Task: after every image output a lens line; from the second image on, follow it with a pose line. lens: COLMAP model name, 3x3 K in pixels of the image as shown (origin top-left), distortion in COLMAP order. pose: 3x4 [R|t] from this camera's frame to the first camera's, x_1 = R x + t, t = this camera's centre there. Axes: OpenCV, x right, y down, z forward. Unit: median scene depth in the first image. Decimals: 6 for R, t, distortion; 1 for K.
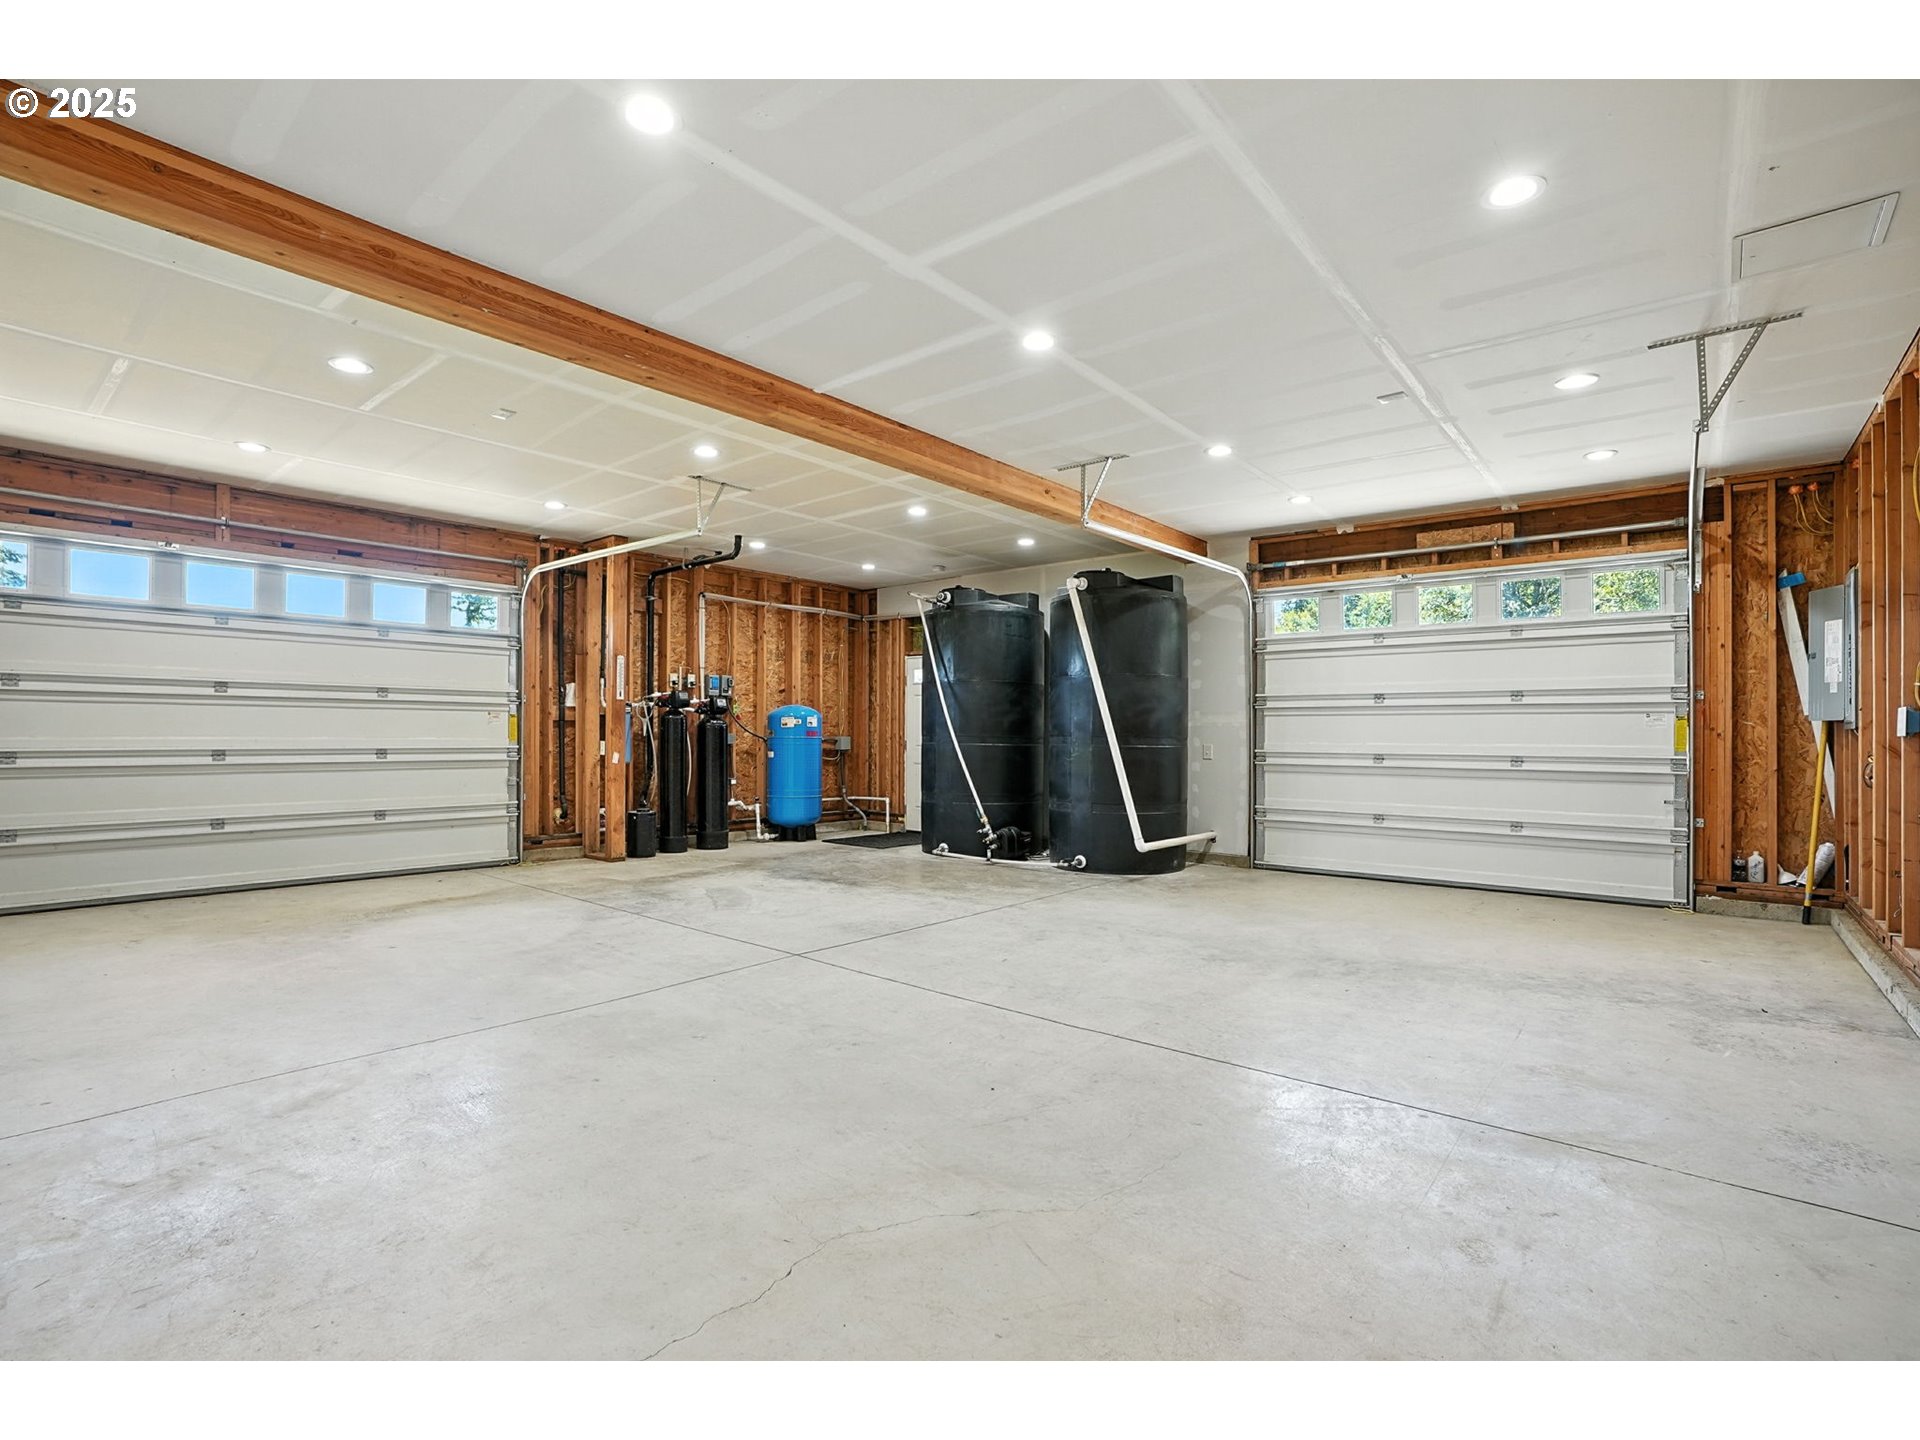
lens RADIAL K [[908.1, 0, 962.5], [0, 908.1, 725.3], [0, 0, 1]] dist [-0.053191, 0.018832]
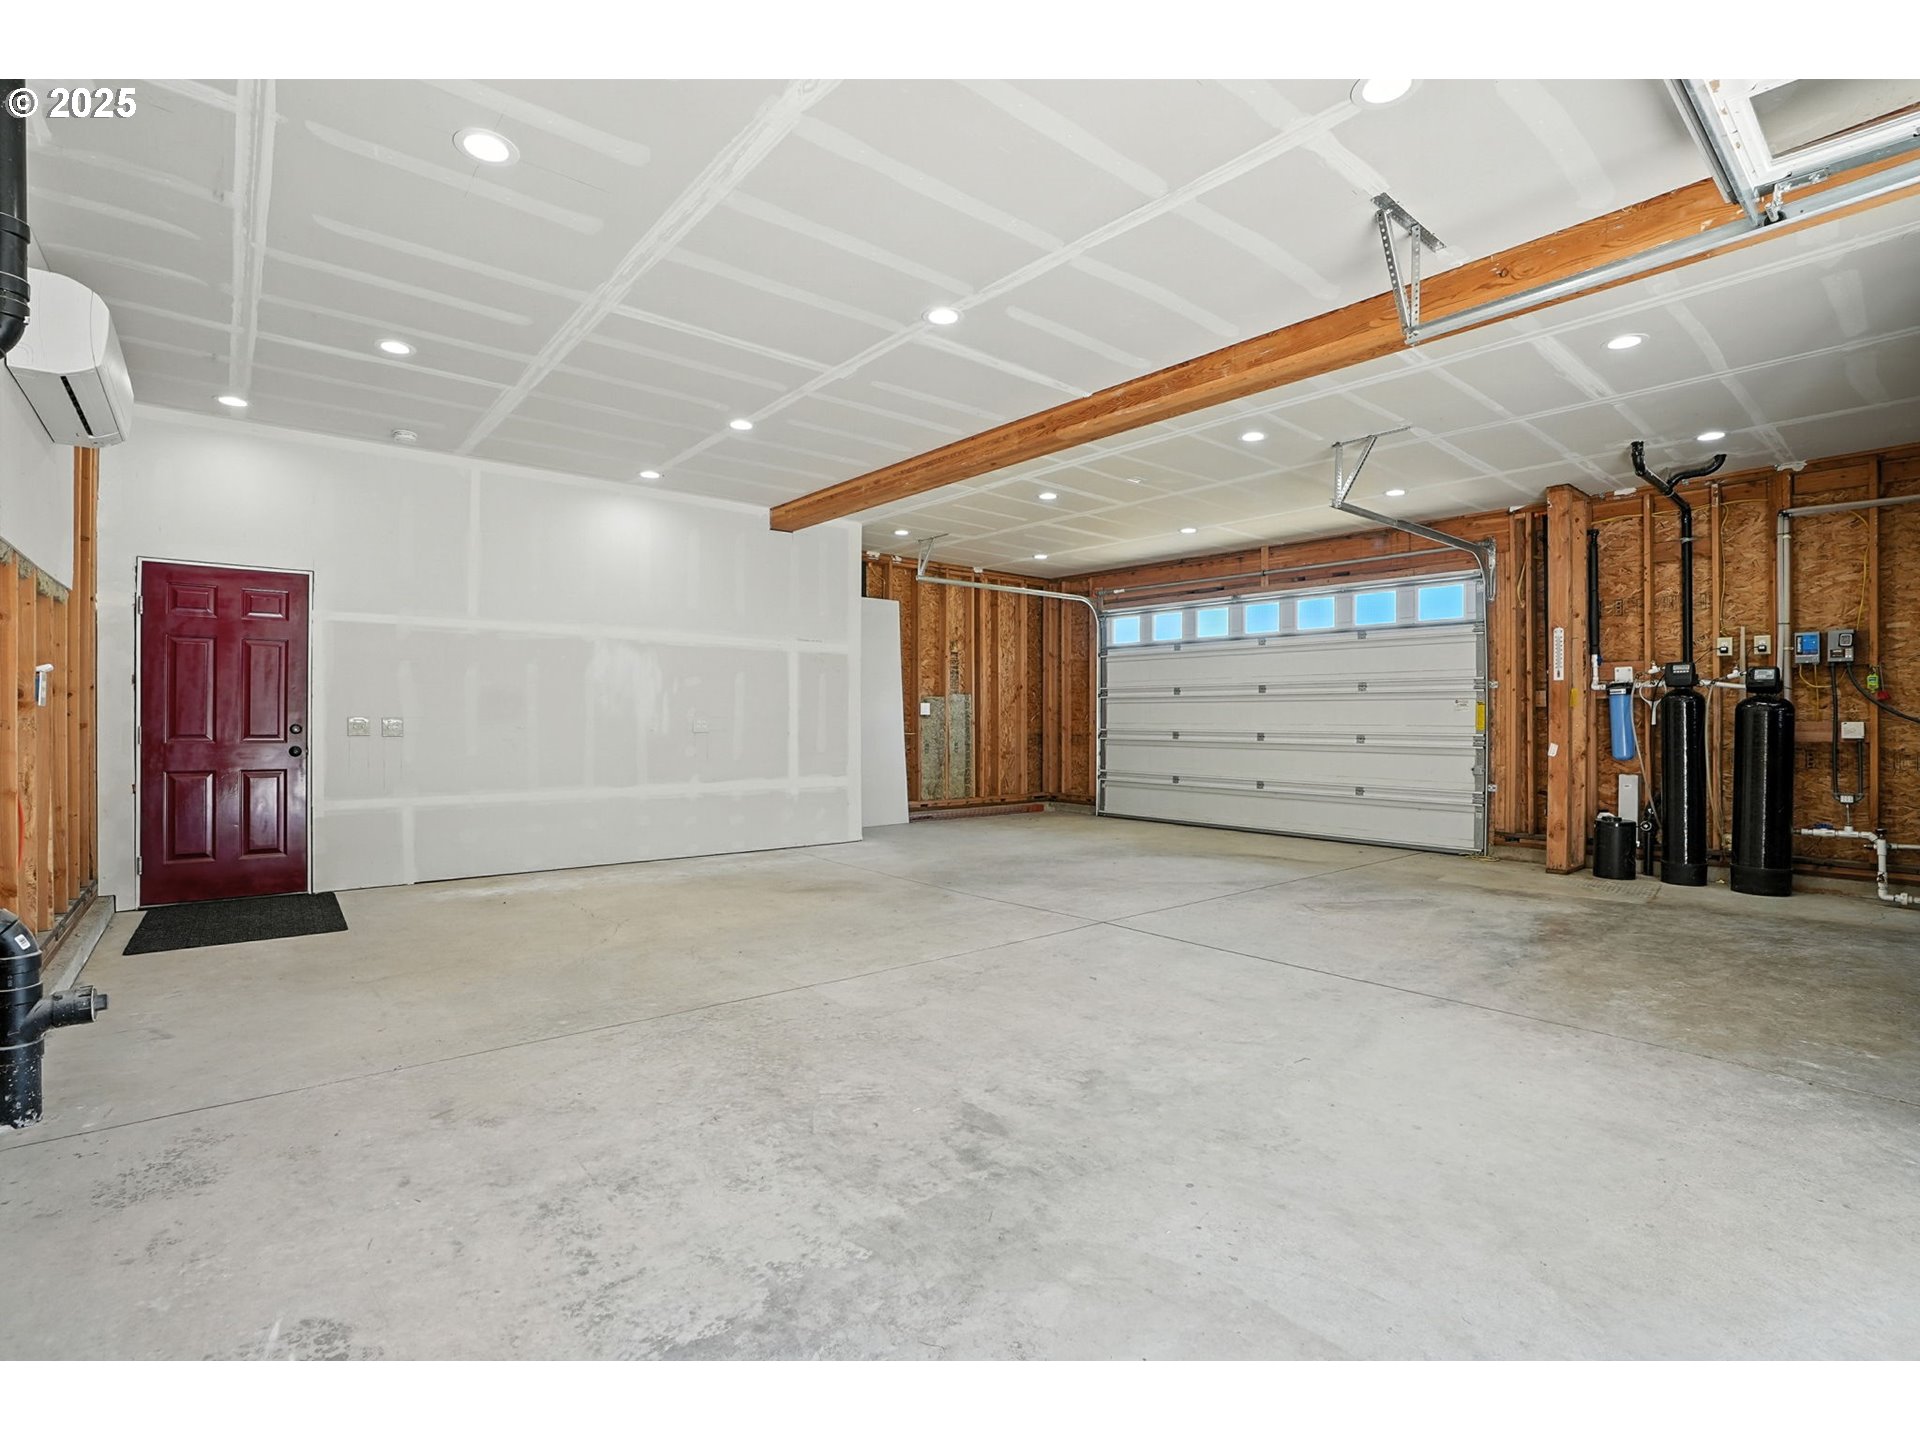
lens RADIAL K [[908.1, 0, 963.8], [0, 908.1, 718.1], [0, 0, 1]] dist [-0.053191, 0.018832]
pose [[-0.179148, -0.007698, -0.983792, 0.739105], [0.001134, 0.999967, -0.008031, 0.017196], [0.983822, -0.002554, -0.179133, 0.843615]]
